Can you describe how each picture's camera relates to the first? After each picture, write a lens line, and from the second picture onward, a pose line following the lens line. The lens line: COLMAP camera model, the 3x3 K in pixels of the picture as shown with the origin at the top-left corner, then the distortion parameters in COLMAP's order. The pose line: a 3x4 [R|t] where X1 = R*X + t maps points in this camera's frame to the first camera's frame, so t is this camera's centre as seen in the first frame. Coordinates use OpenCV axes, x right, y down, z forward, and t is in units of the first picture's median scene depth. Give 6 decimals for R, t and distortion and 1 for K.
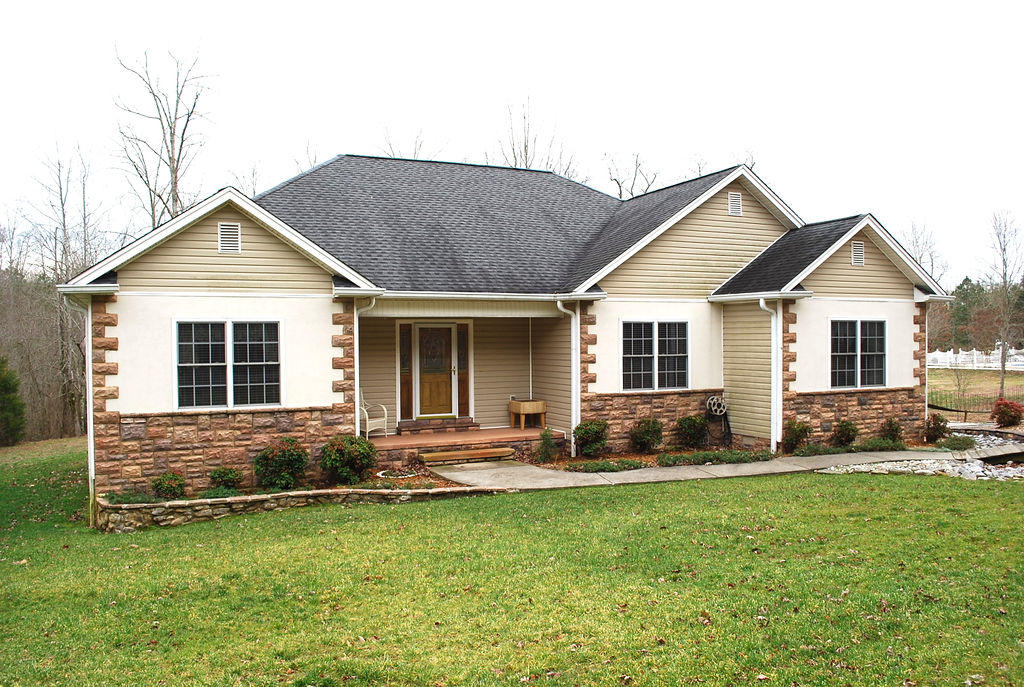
lens RADIAL K [[808.8, 0, 513.8], [0, 808.8, 342.9], [0, 0, 1]] dist [-0.079371, 0.005466]
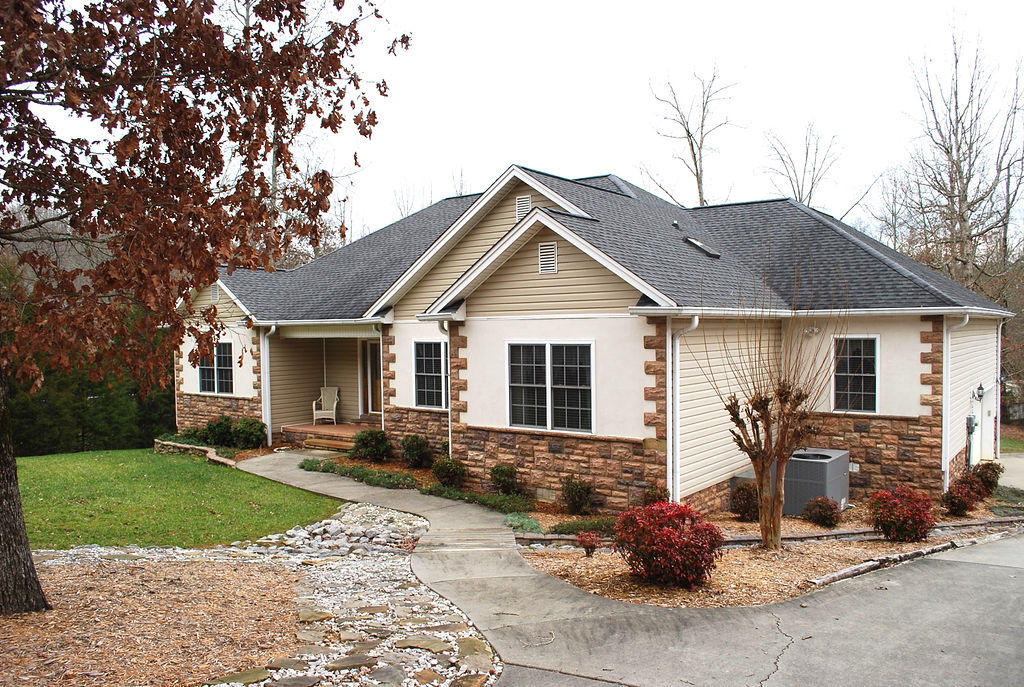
lens RADIAL K [[808.8, 0, 508.7], [0, 808.8, 344.1], [0, 0, 1]] dist [-0.079371, 0.005466]
pose [[0.469632, 0.017976, -0.882679, 1.154975], [0.005746, 0.999709, 0.023417, -0.048376], [0.882844, -0.016069, 0.469392, 0.615869]]
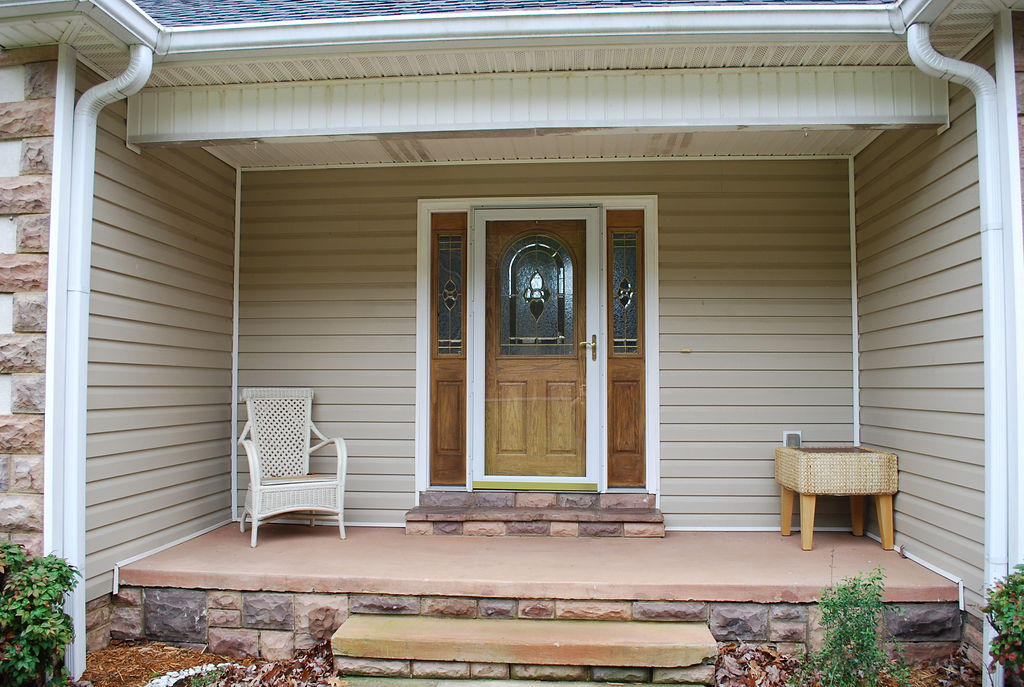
lens RADIAL K [[808.8, 0, 511.0], [0, 808.8, 346.3], [0, 0, 1]] dist [-0.079371, 0.005466]
pose [[0.865884, -0.013750, -0.500056, 0.066353], [-0.012711, 0.998695, -0.049470, 0.053490], [0.500083, 0.049191, 0.864579, 0.736106]]
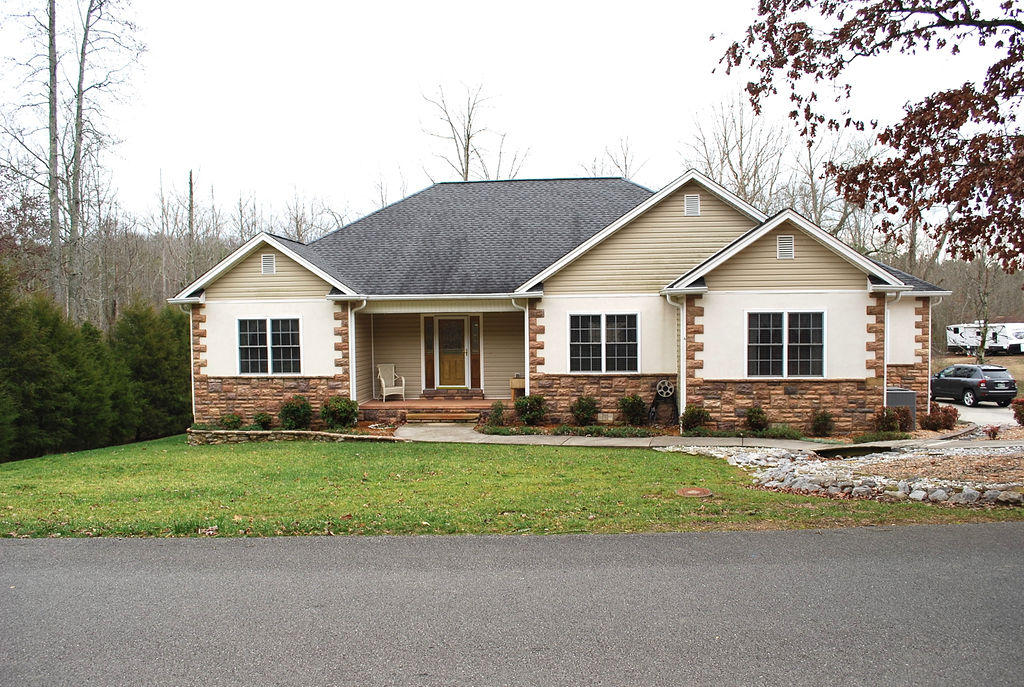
lens RADIAL K [[808.8, 0, 510.4], [0, 808.8, 343.3], [0, 0, 1]] dist [-0.079371, 0.005466]
pose [[0.860689, 0.014488, -0.508925, 0.678856], [0.002465, 0.999465, 0.032621, -0.023480], [0.509125, -0.029331, 0.860193, -0.076828]]
